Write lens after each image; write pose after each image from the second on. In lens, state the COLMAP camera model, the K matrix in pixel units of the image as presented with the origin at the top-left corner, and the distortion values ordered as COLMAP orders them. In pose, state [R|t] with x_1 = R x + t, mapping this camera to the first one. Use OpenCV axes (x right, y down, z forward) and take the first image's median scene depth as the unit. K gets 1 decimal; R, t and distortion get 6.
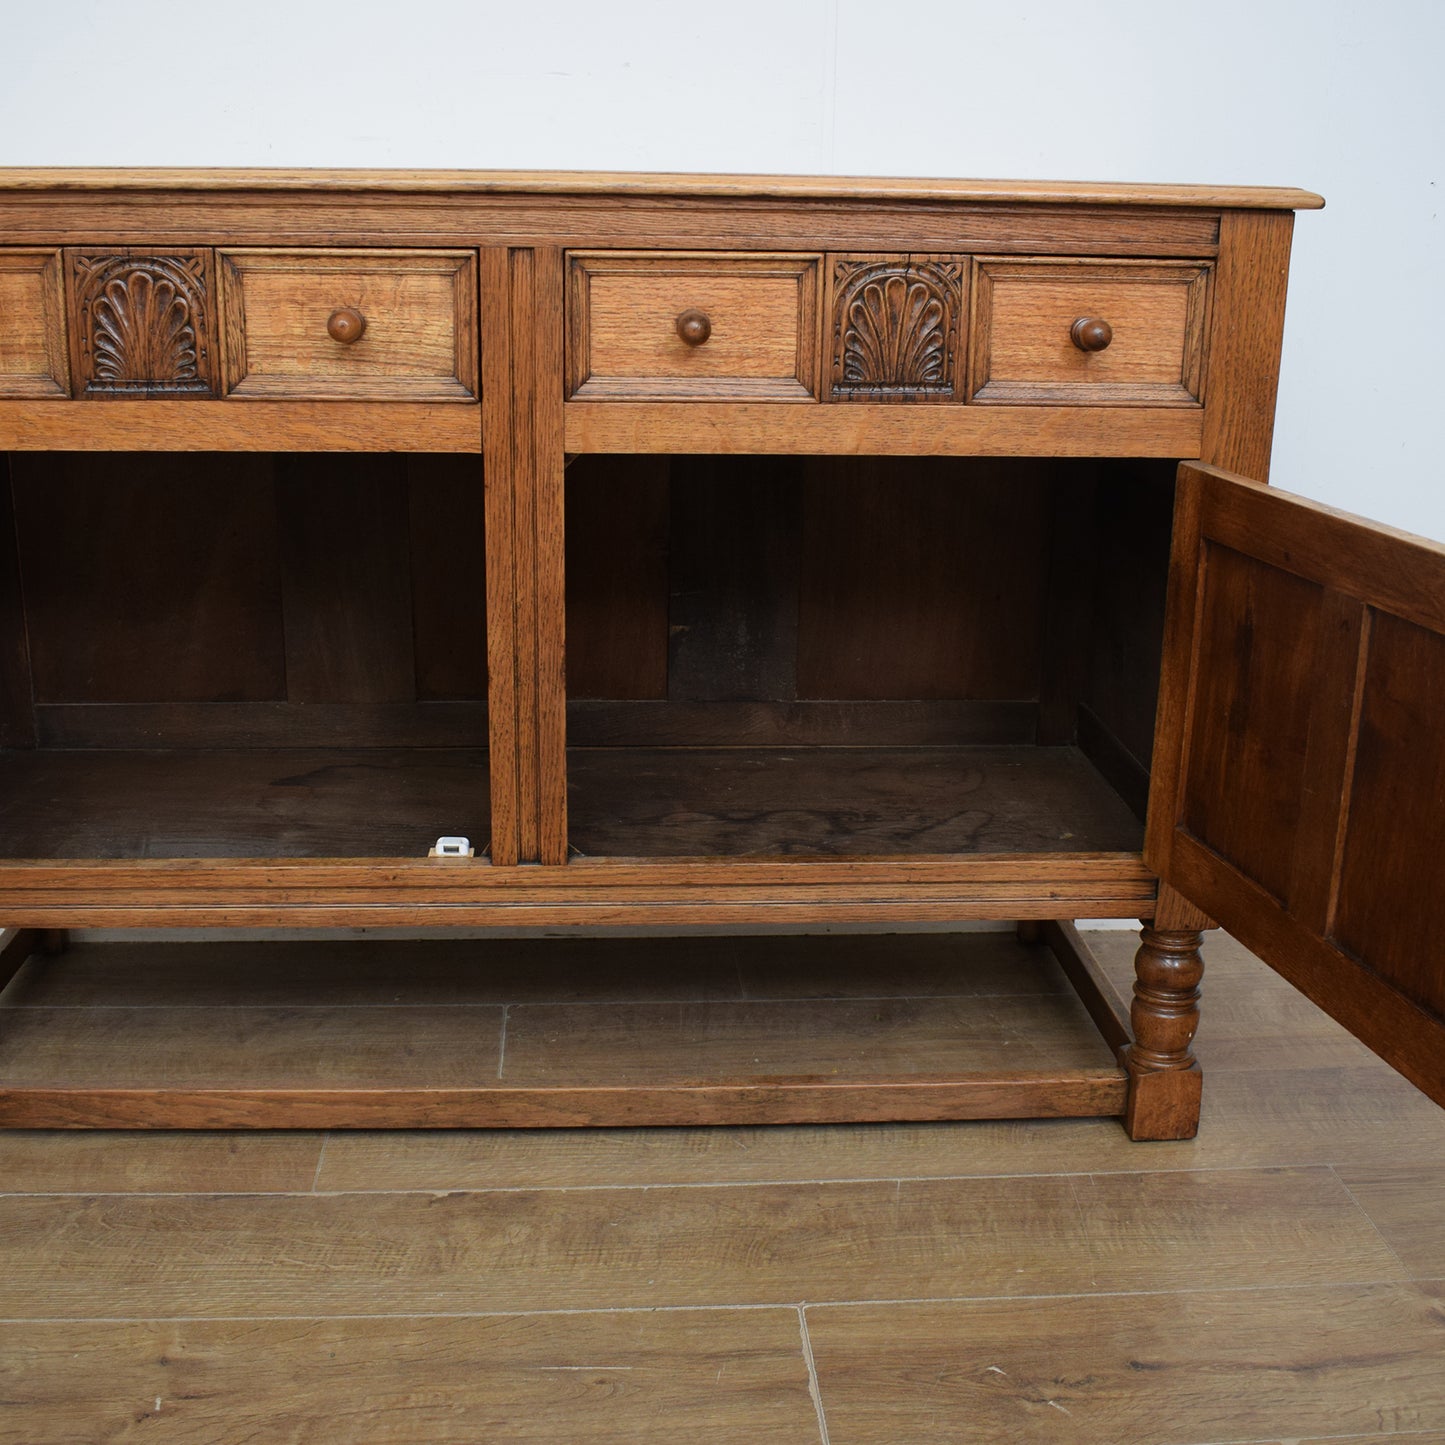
lens RADIAL K [[1682.2, 0, 725.6], [0, 1682.2, 694.2], [0, 0, 1]] dist [-0.087237, -0.011683]
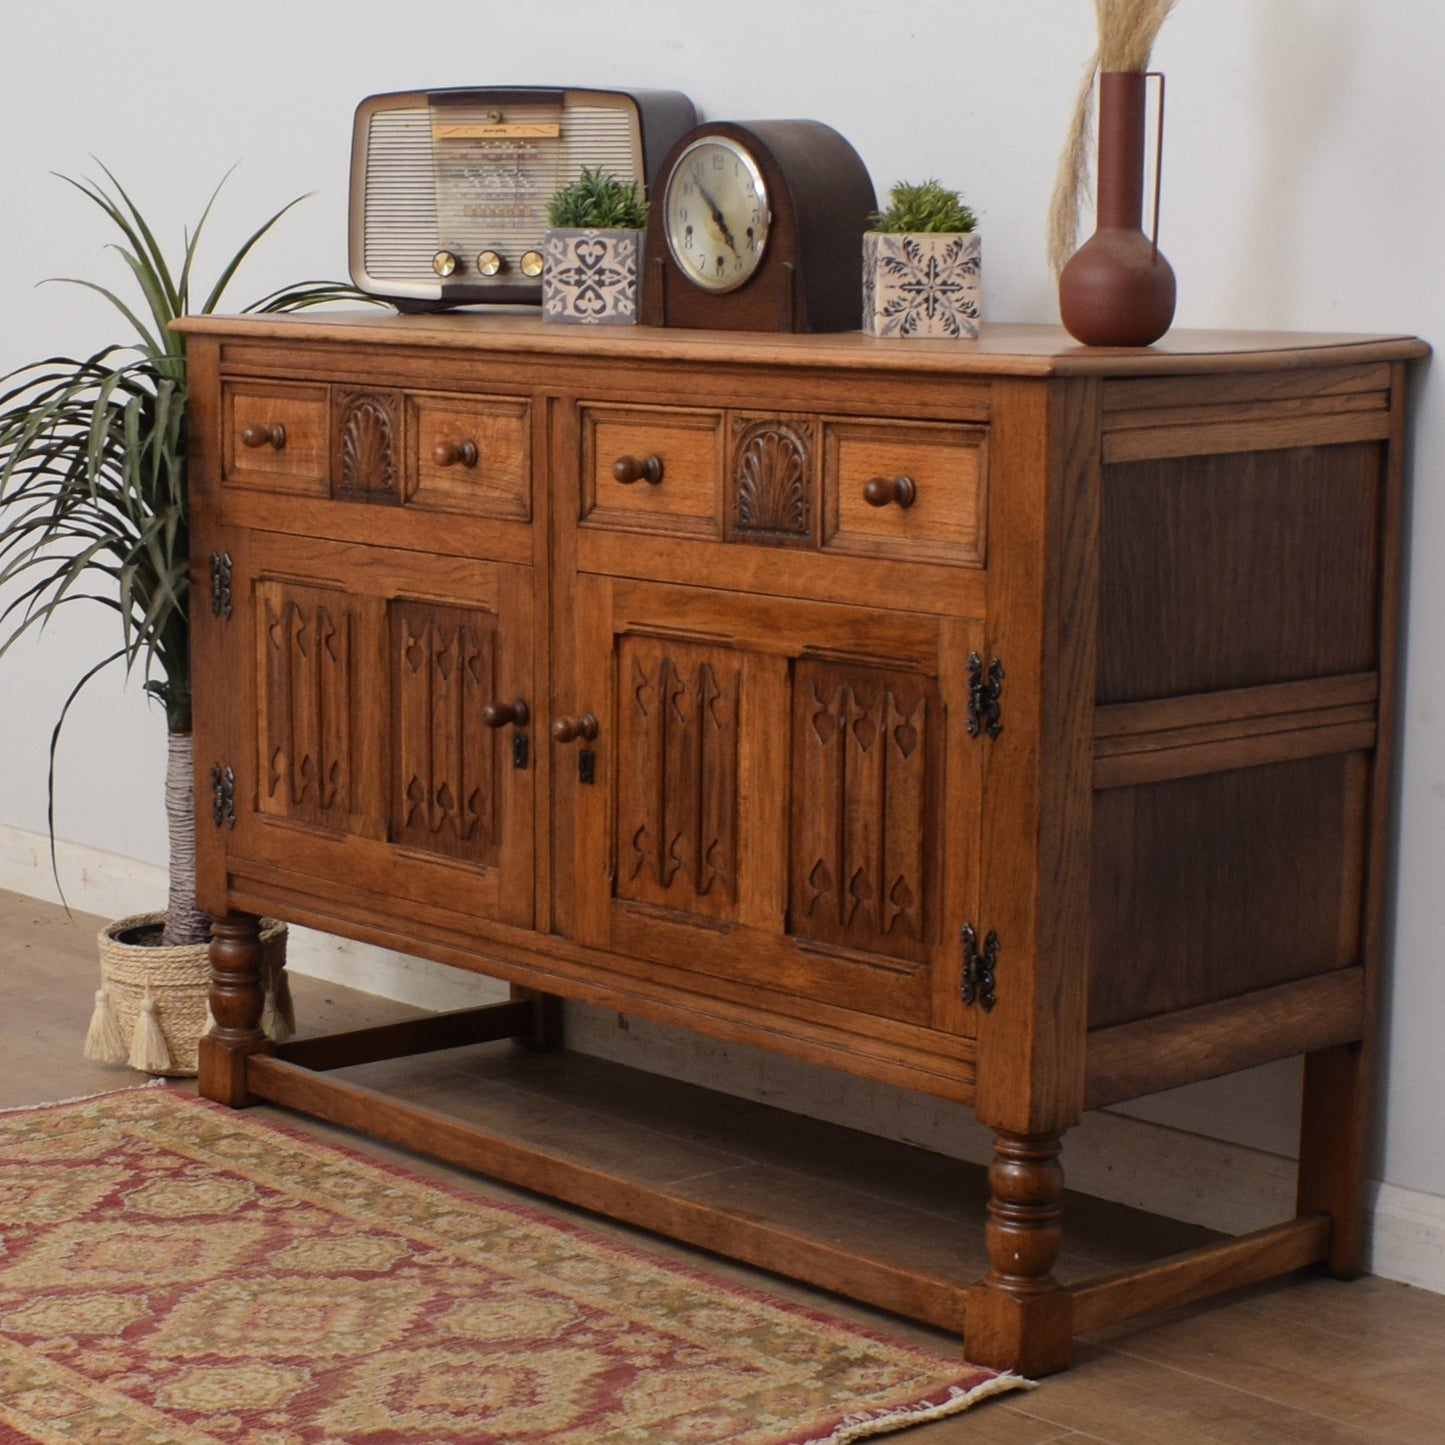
lens RADIAL K [[3462.1, 0, 722.5], [0, 3462.1, 722.5], [0, 0, 1]] dist [-0.048604, 0.941940]
pose [[0.616243, 0.099797, -0.781207, 1.871377], [-0.218336, 0.974706, -0.047715, 0.052792], [0.756686, 0.199970, 0.622445, -0.406330]]
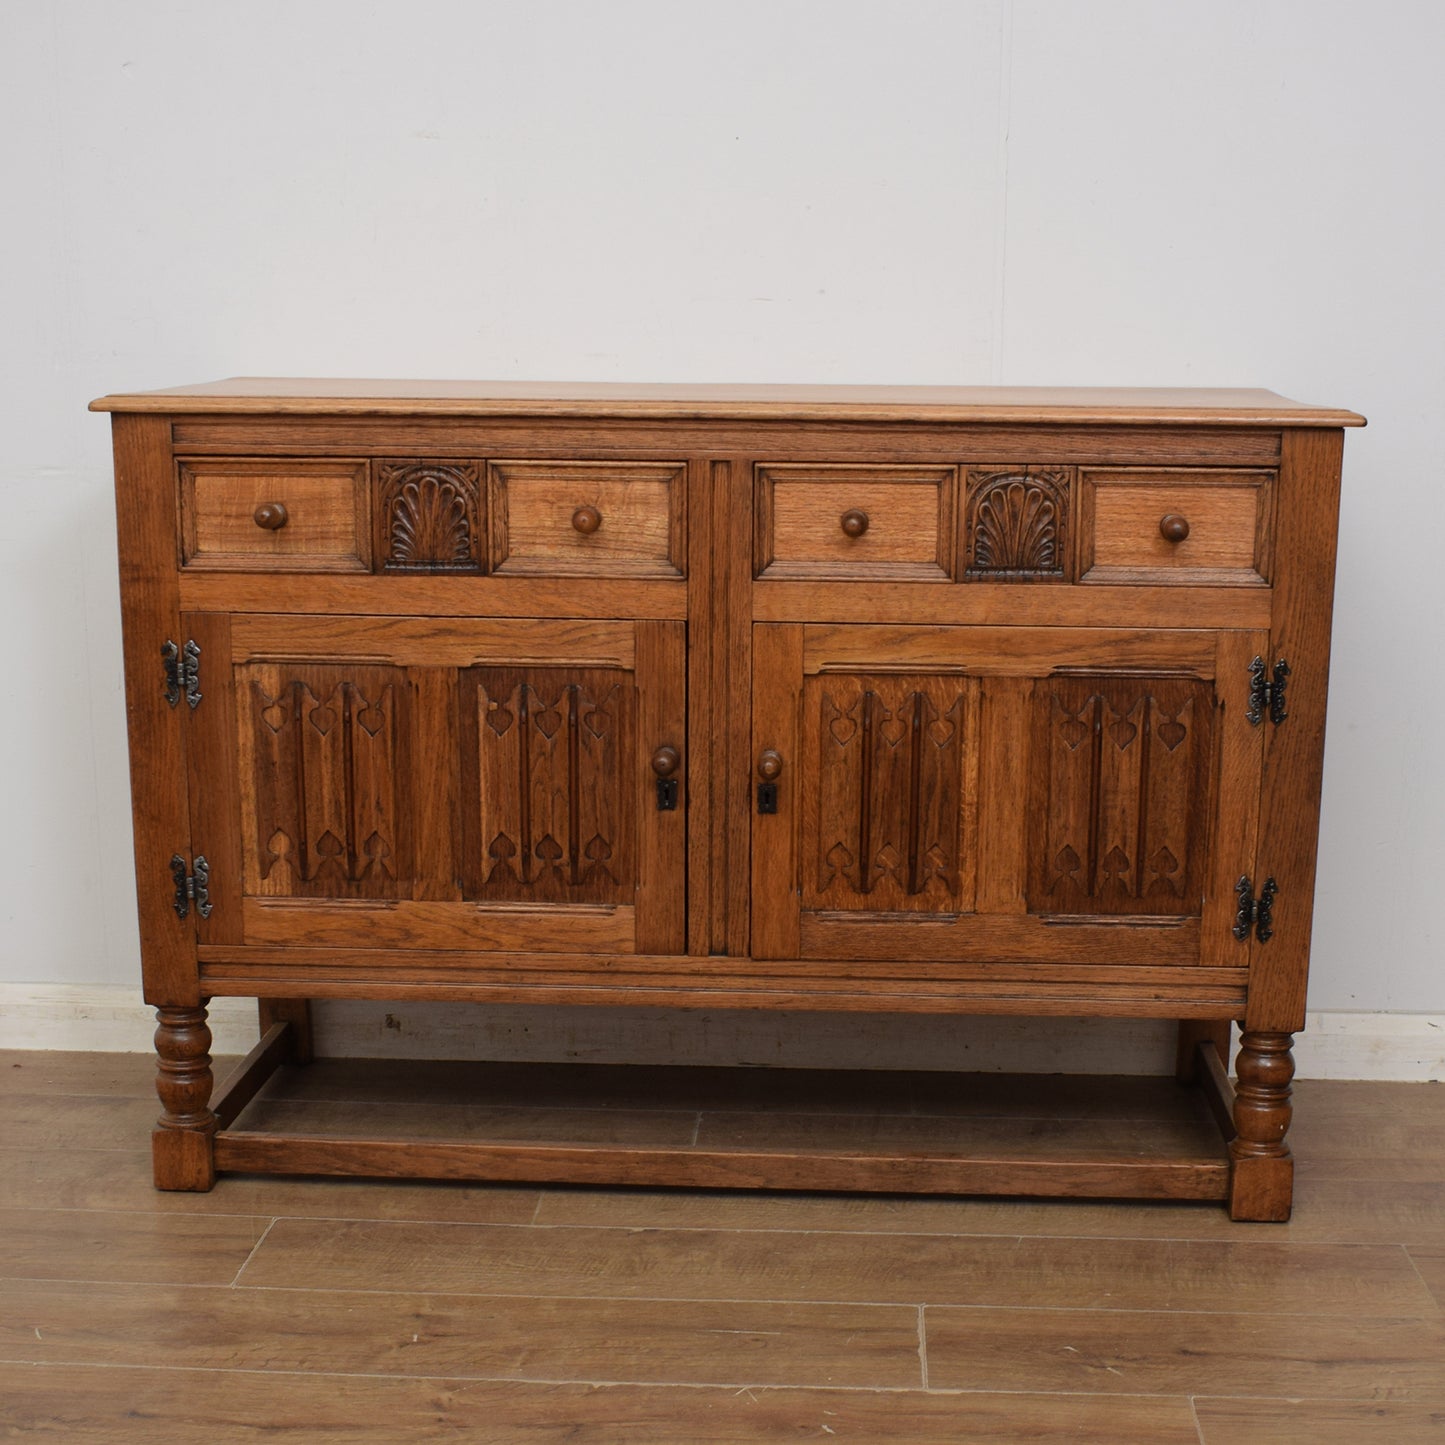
lens RADIAL K [[2173.6, 0, 787.6], [0, 2173.6, 849.5], [0, 0, 1]] dist [-0.081714, -0.021140]
pose [[0.994290, 0.018125, -0.105159, 0.106398], [-0.023776, 0.998326, -0.052730, 0.114708], [0.104027, 0.054929, 0.993056, -0.617403]]
